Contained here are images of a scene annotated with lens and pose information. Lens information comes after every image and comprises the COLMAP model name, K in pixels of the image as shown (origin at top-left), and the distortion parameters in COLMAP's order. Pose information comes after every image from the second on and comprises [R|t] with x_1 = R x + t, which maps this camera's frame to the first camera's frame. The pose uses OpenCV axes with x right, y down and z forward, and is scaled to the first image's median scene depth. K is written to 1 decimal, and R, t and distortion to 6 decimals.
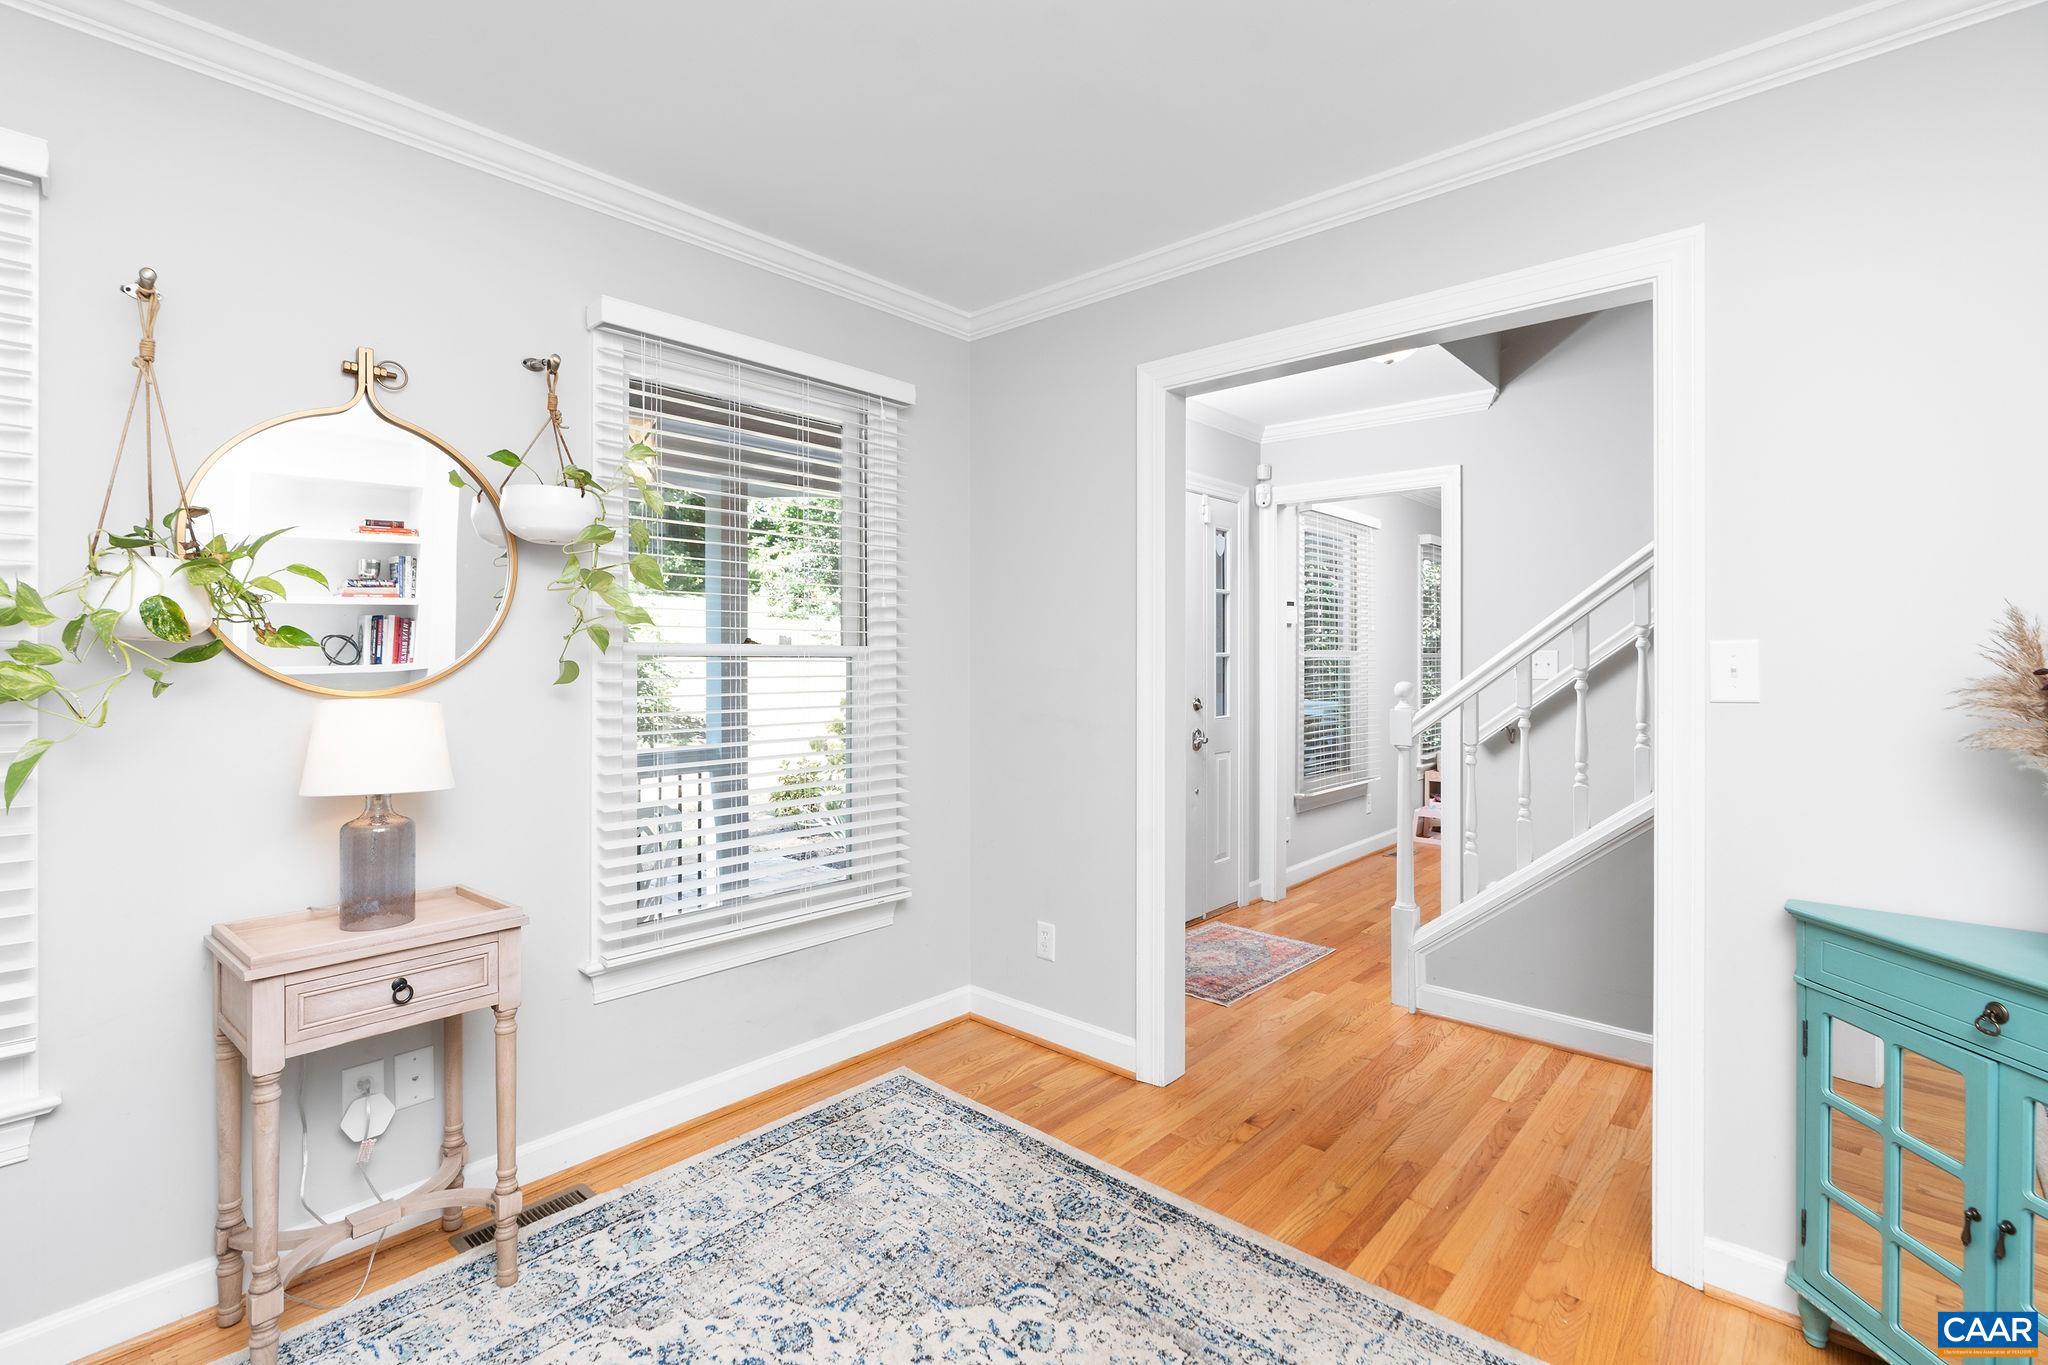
lens RADIAL K [[927.6, 0, 1020.7], [0, 927.6, 657.3], [0, 0, 1]] dist [-0.004028, -0.000710]
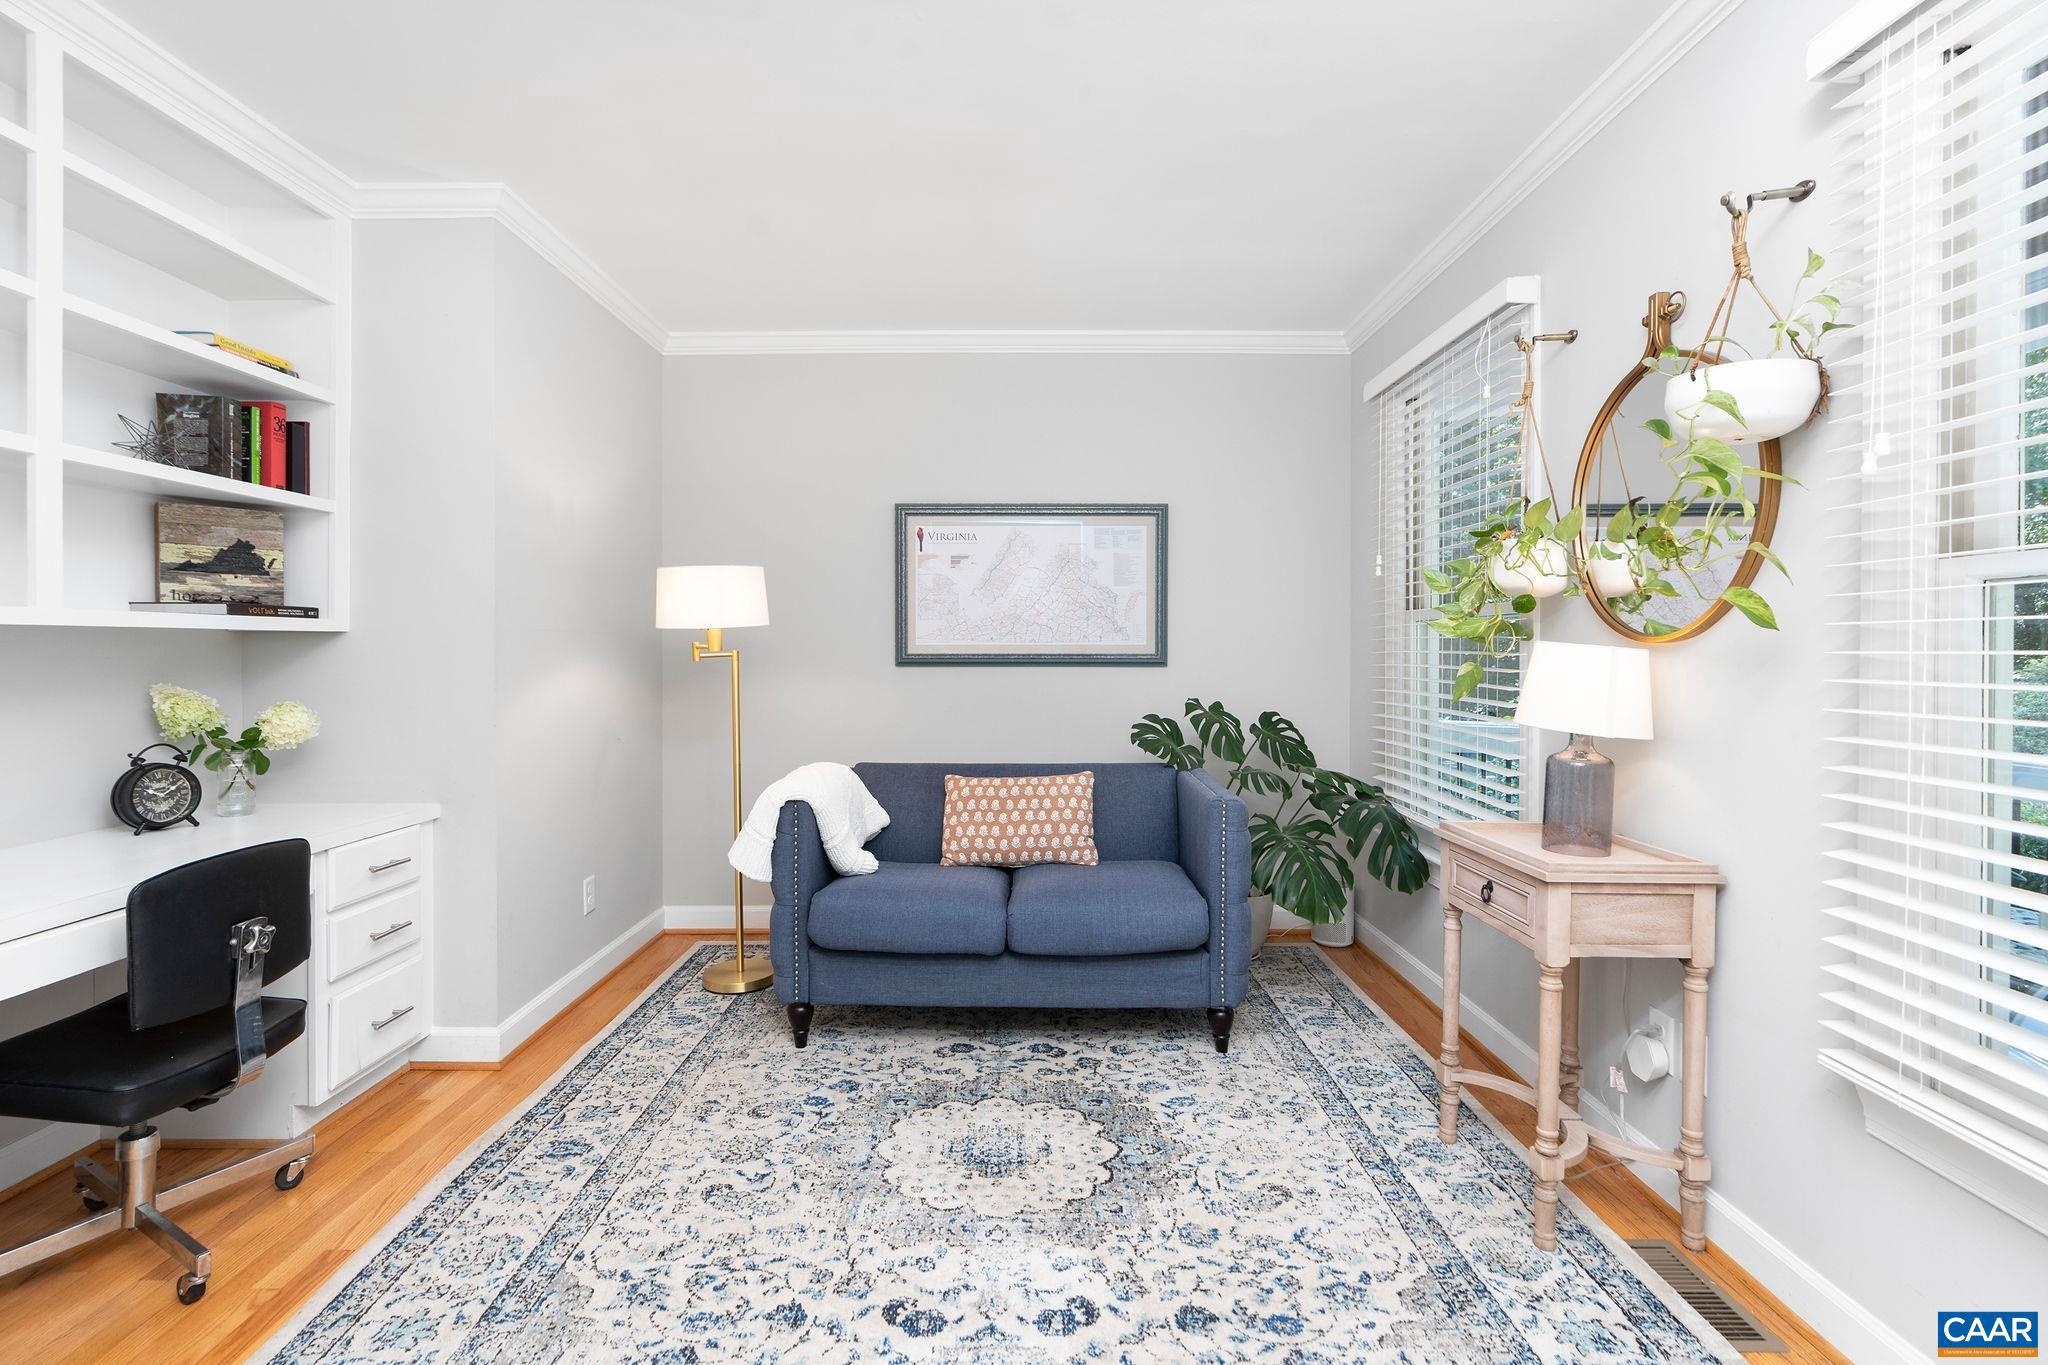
lens RADIAL K [[927.6, 0, 1020.7], [0, 927.6, 657.3], [0, 0, 1]] dist [-0.004028, -0.000710]
pose [[-0.743211, 0.003628, -0.669047, 0.486762], [-0.002218, 0.999966, 0.007886, 0.053206], [0.669054, 0.007345, -0.743178, 1.321506]]
